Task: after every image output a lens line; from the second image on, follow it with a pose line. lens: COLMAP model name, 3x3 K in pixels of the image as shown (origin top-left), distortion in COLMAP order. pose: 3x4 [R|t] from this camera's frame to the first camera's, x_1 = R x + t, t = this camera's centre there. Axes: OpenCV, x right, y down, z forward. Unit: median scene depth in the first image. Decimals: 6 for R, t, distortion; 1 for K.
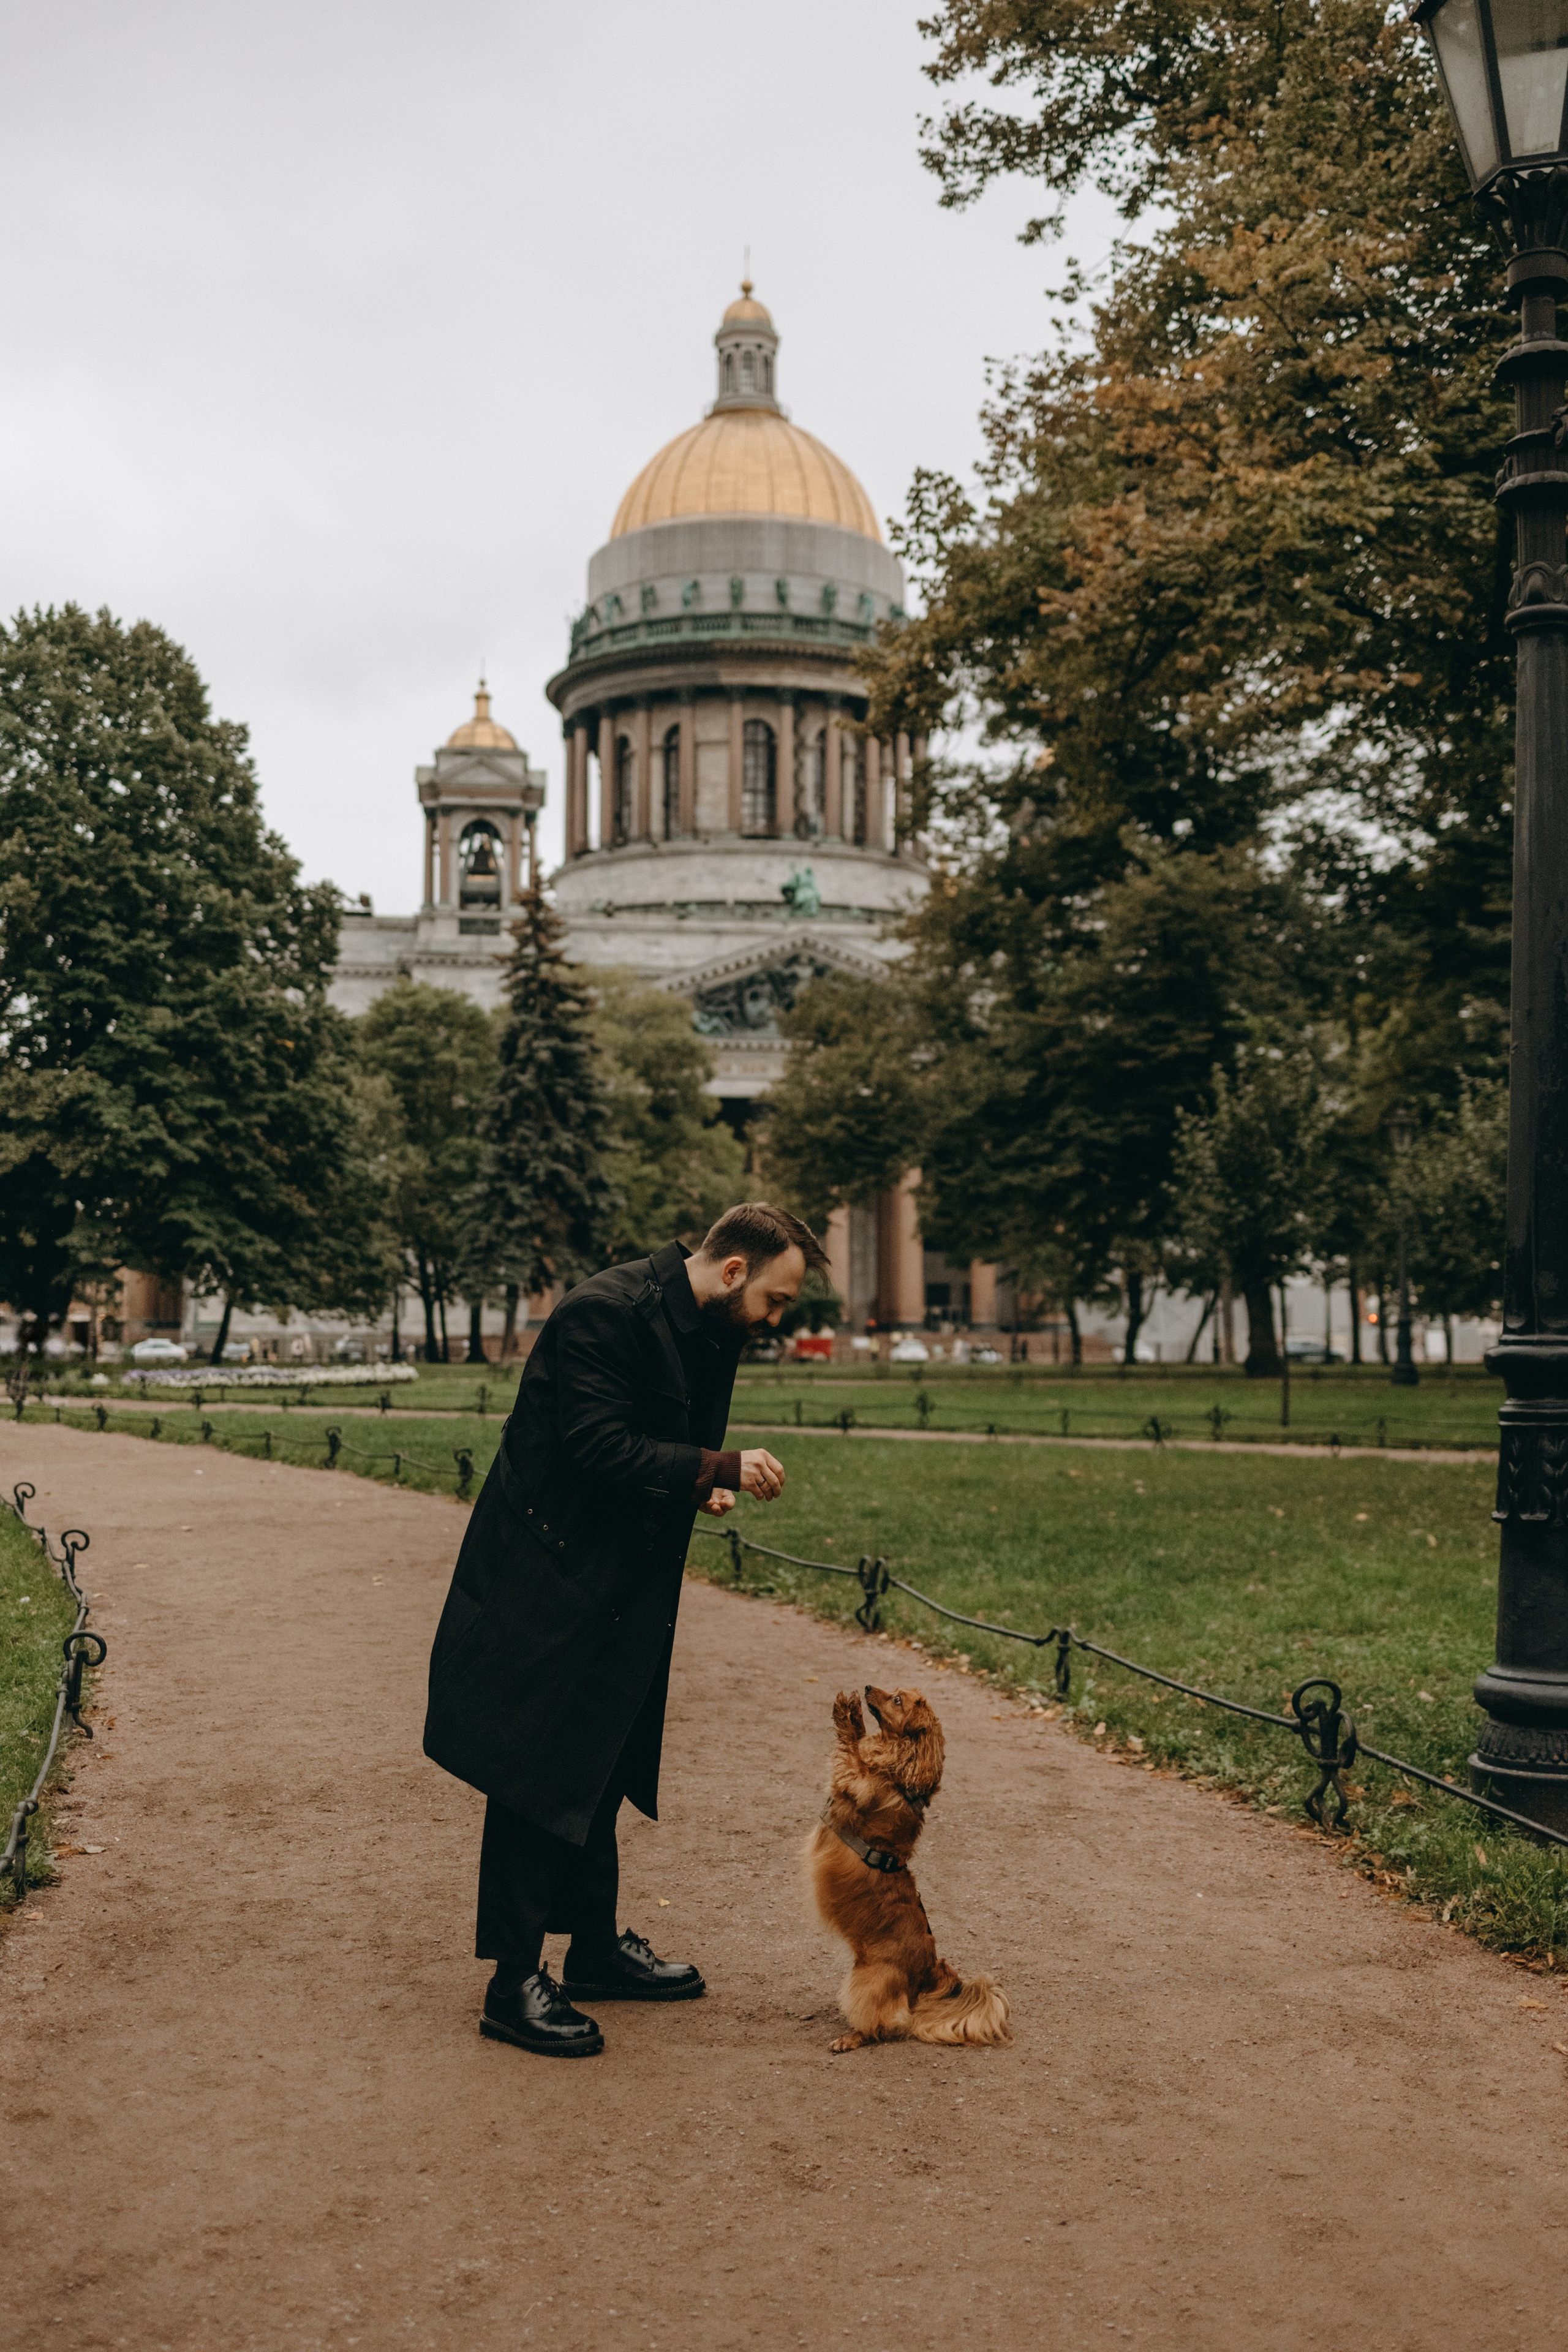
lens RADIAL K [[2380.1, 0, 837.1], [0, 2380.1, 1239.2], [0, 0, 1]] dist [0.010236, 0.000000]
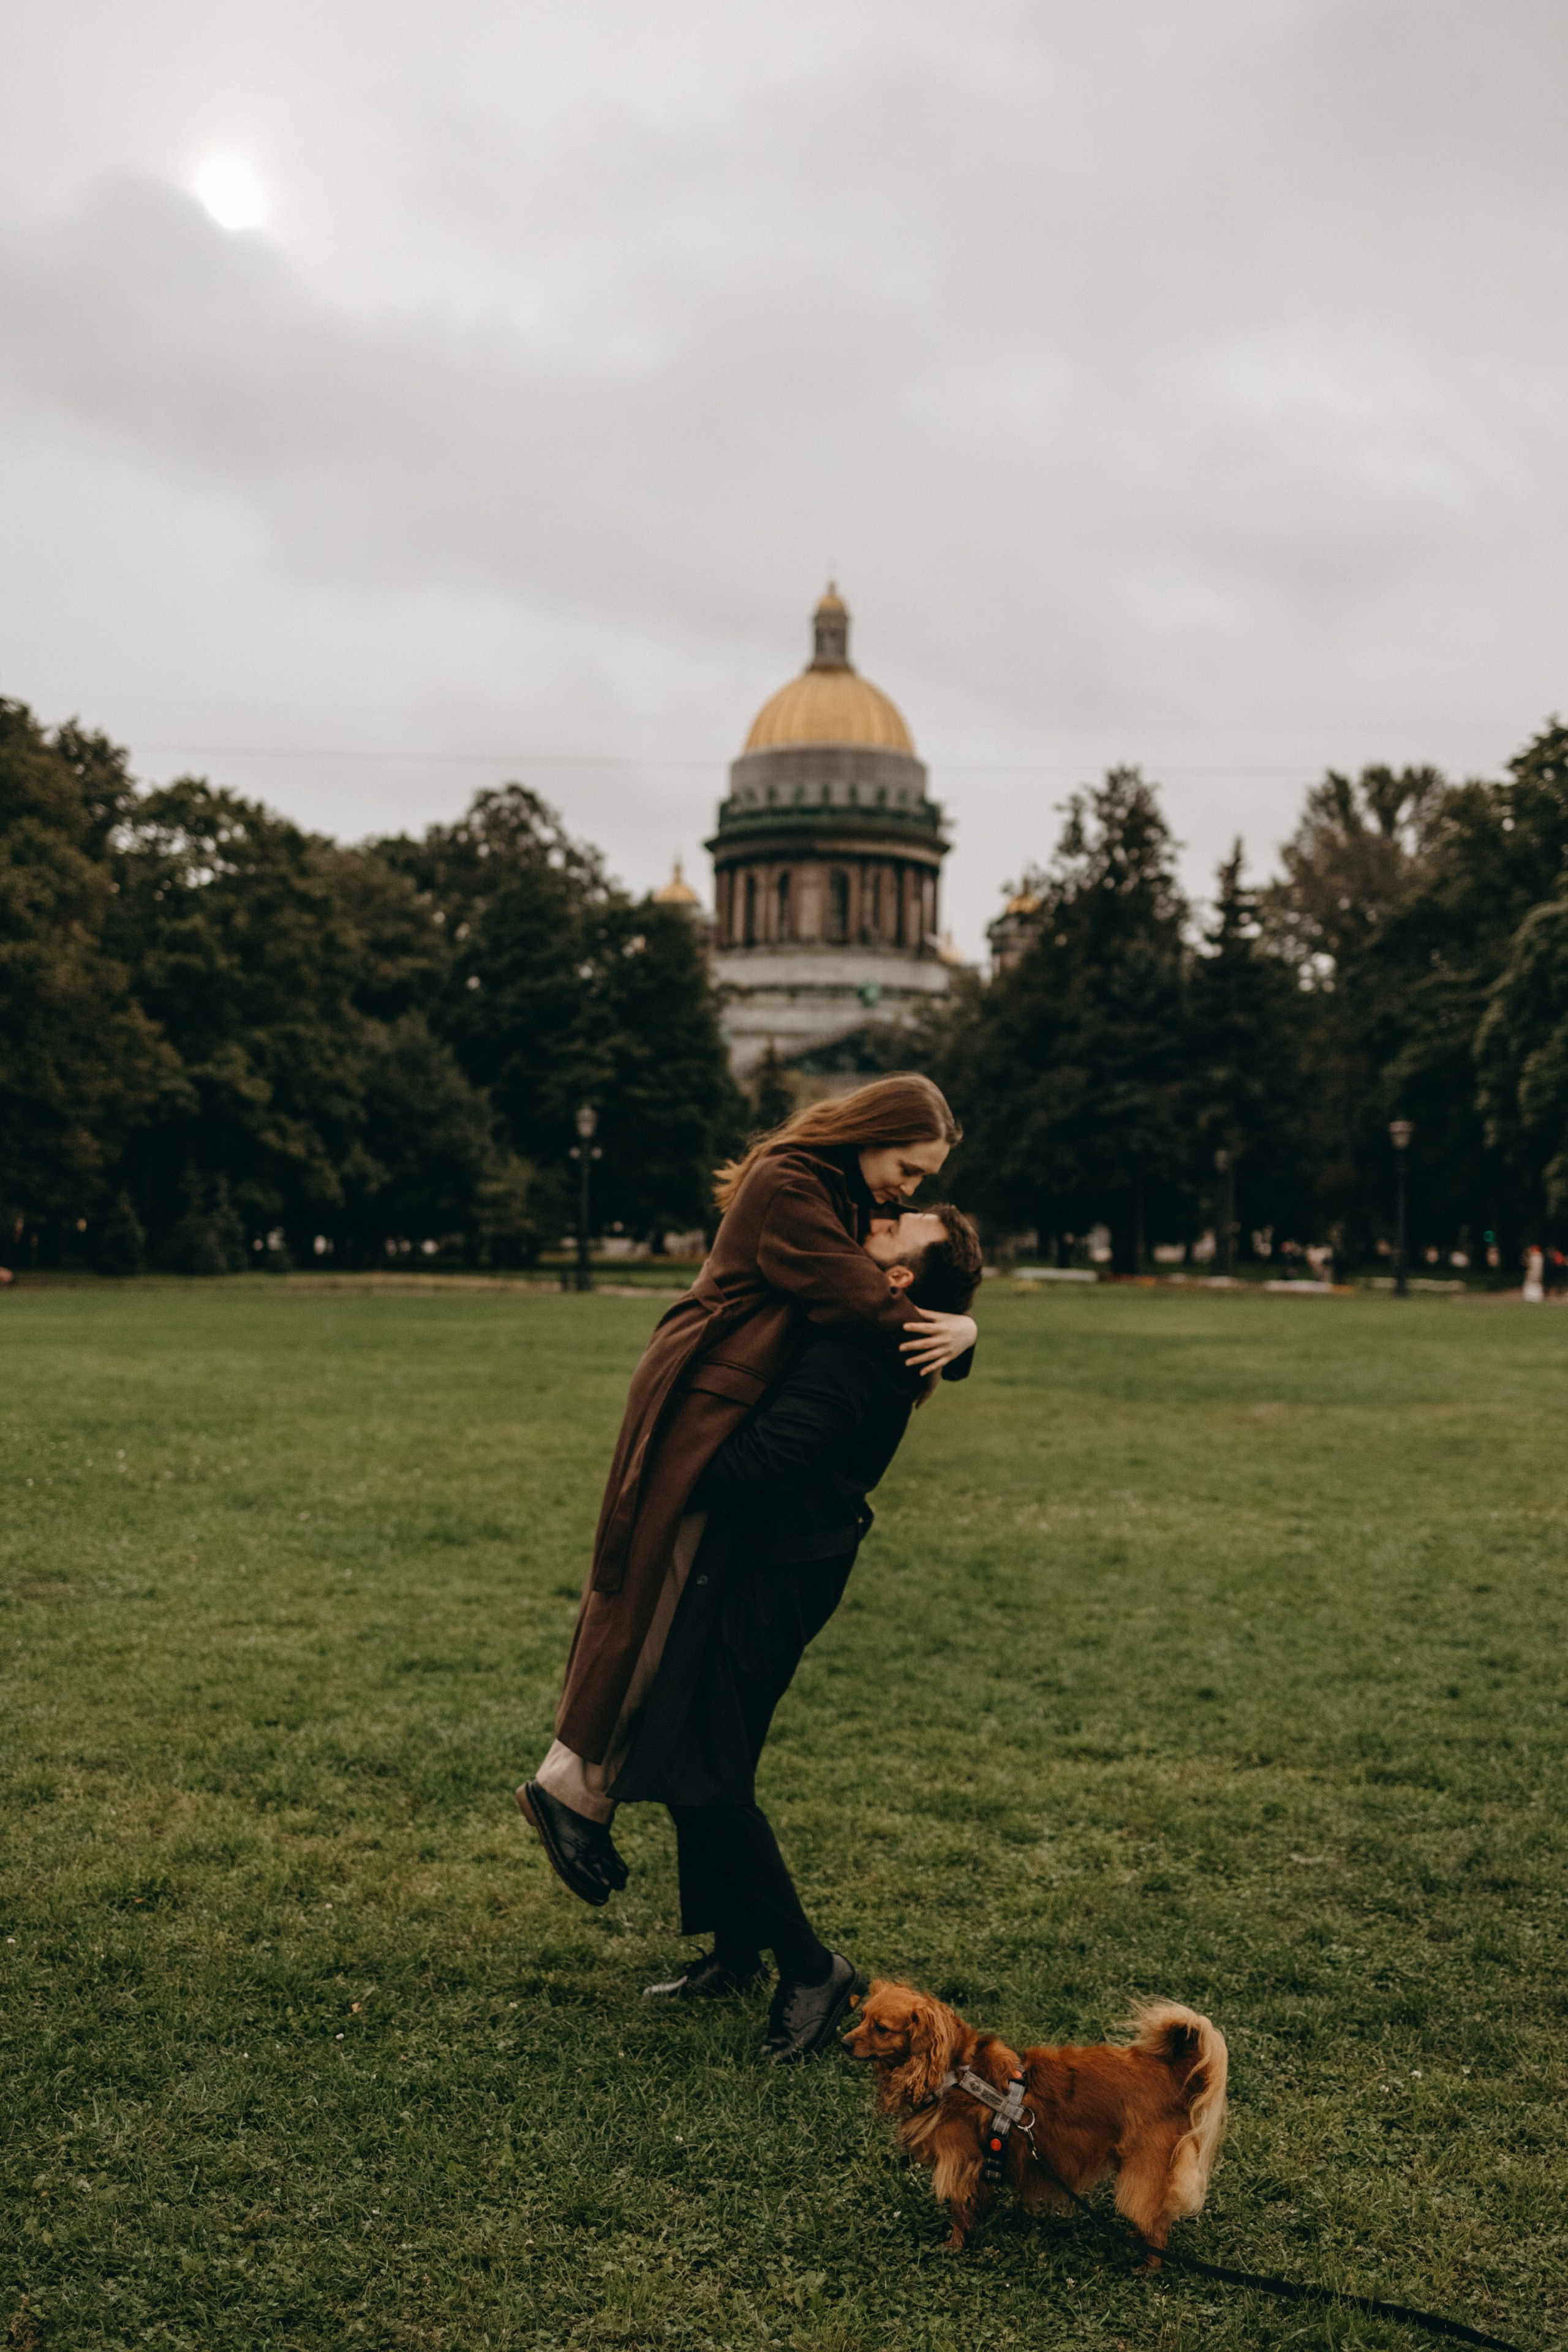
lens RADIAL K [[2380.1, 0, 800.1], [0, 2380.1, 1250.8], [0, 0, 1]] dist [0.010236, 0.000000]
pose [[0.999869, 0.009647, -0.013035, -0.035787], [-0.009137, 0.999213, 0.038597, -0.022100], [0.013397, -0.038472, 0.999170, -0.643674]]
